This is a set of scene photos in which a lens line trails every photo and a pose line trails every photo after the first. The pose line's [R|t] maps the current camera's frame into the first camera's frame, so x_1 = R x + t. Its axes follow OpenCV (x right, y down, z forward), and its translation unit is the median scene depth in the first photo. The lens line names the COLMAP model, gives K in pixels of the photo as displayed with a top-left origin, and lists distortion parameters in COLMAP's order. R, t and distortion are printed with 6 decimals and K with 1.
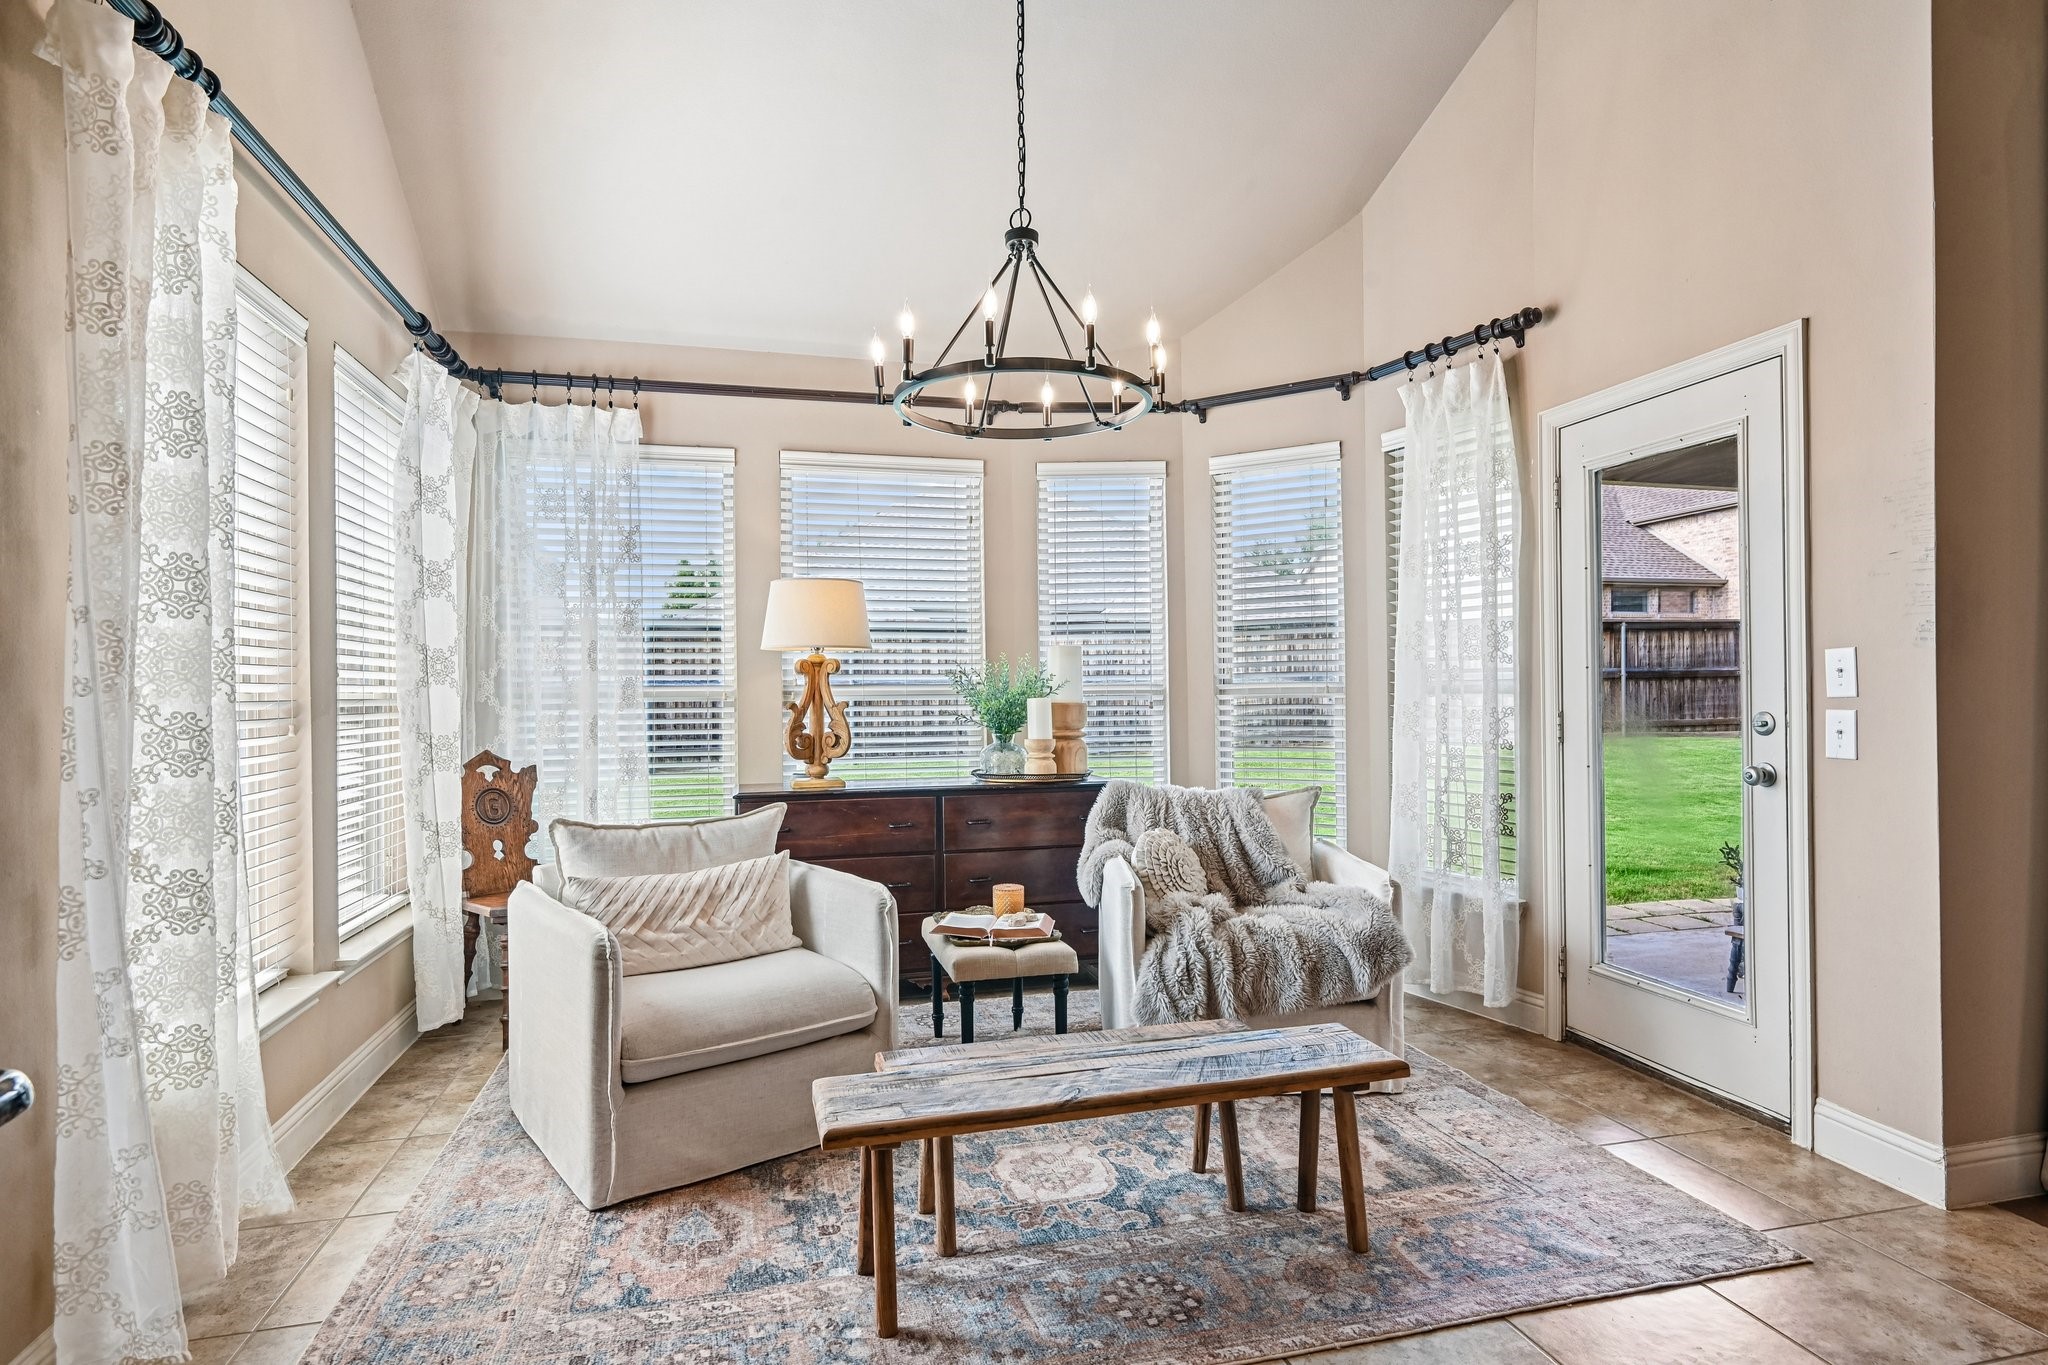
lens RADIAL K [[1057.7, 0, 1030.8], [0, 1057.7, 688.8], [0, 0, 1]] dist [0.012851, -0.009385]
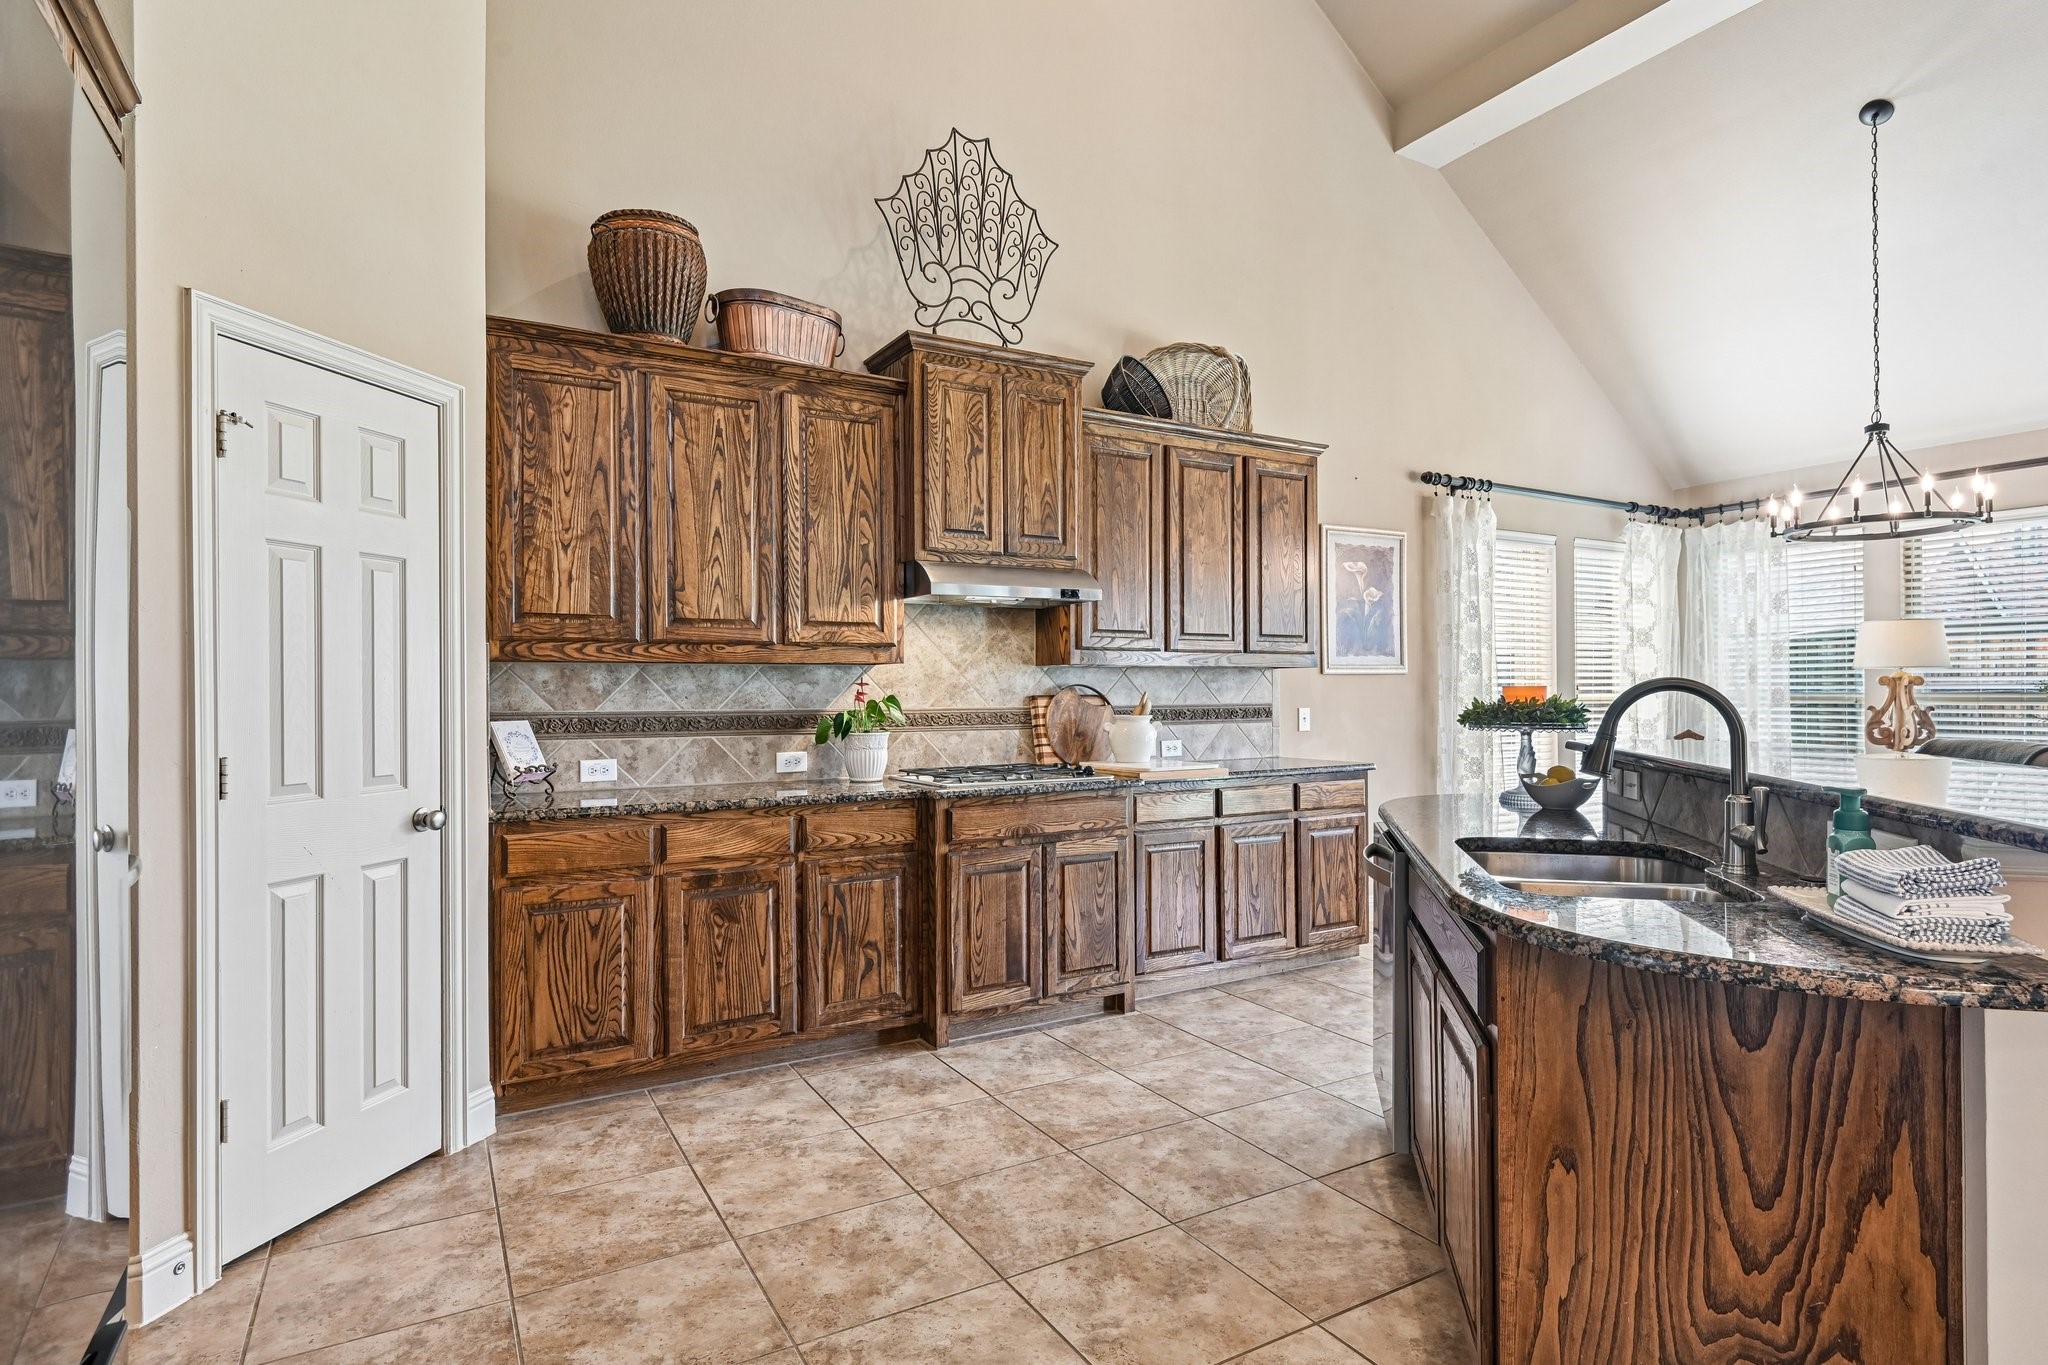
lens RADIAL K [[1057.7, 0, 1030.8], [0, 1057.7, 688.8], [0, 0, 1]] dist [0.012851, -0.009385]
pose [[0.268198, 0.003765, -0.963357, 0.989712], [0.004224, 0.999978, 0.005084, -0.025720], [0.963355, -0.005433, 0.268176, -0.576010]]
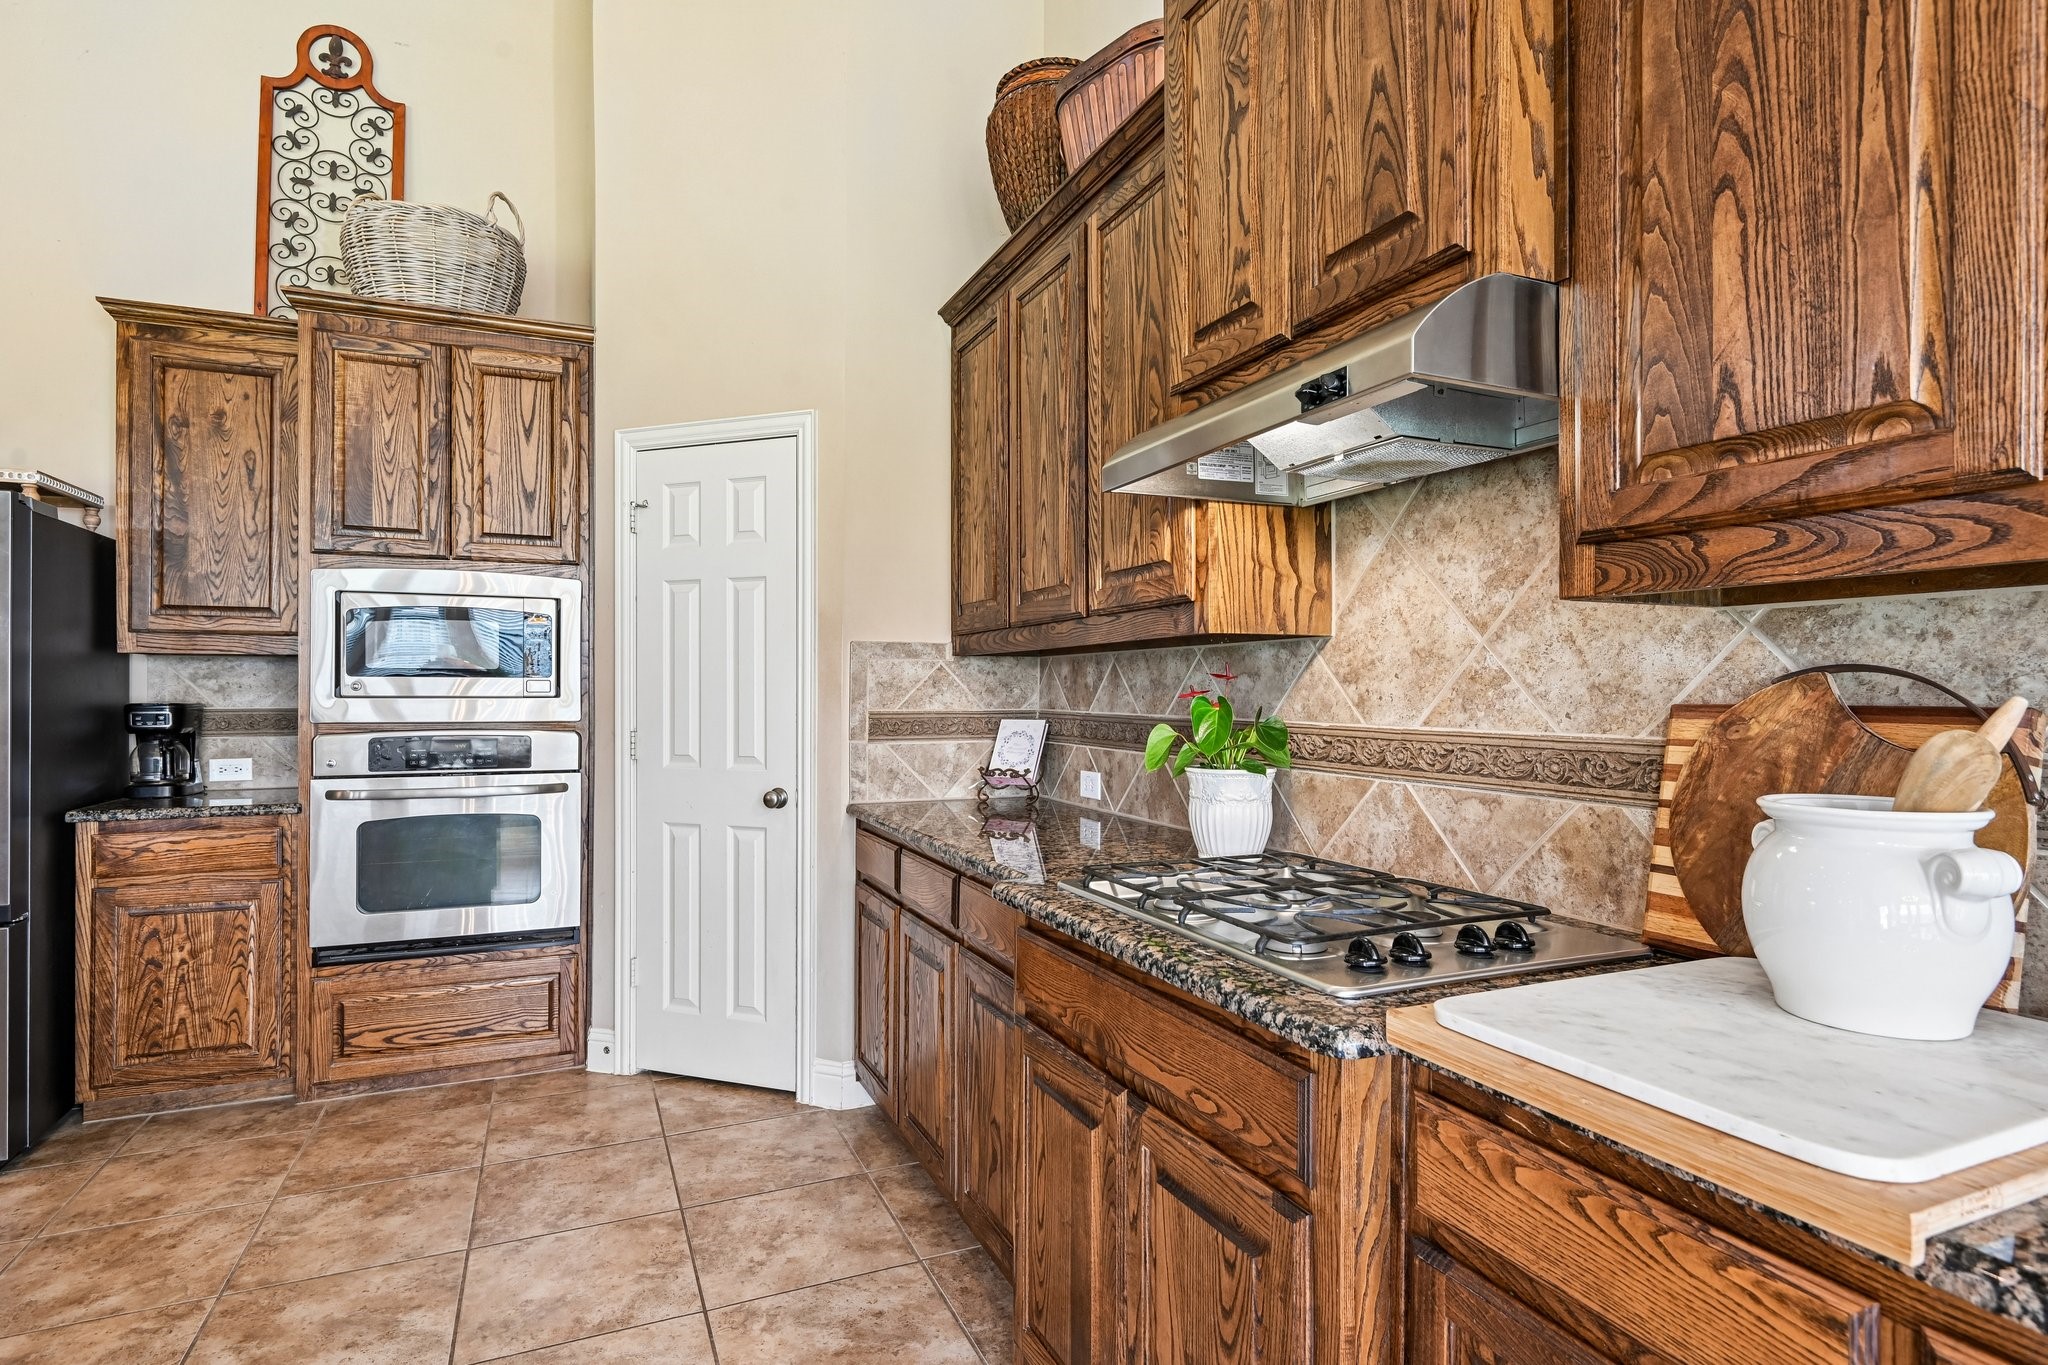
lens RADIAL K [[1057.7, 0, 1030.8], [0, 1057.7, 688.8], [0, 0, 1]] dist [0.012851, -0.009385]
pose [[-0.987171, 0.005853, -0.159556, 0.040384], [0.006274, 0.999978, -0.002137, -0.017542], [0.159540, -0.003110, -0.987186, 0.136053]]
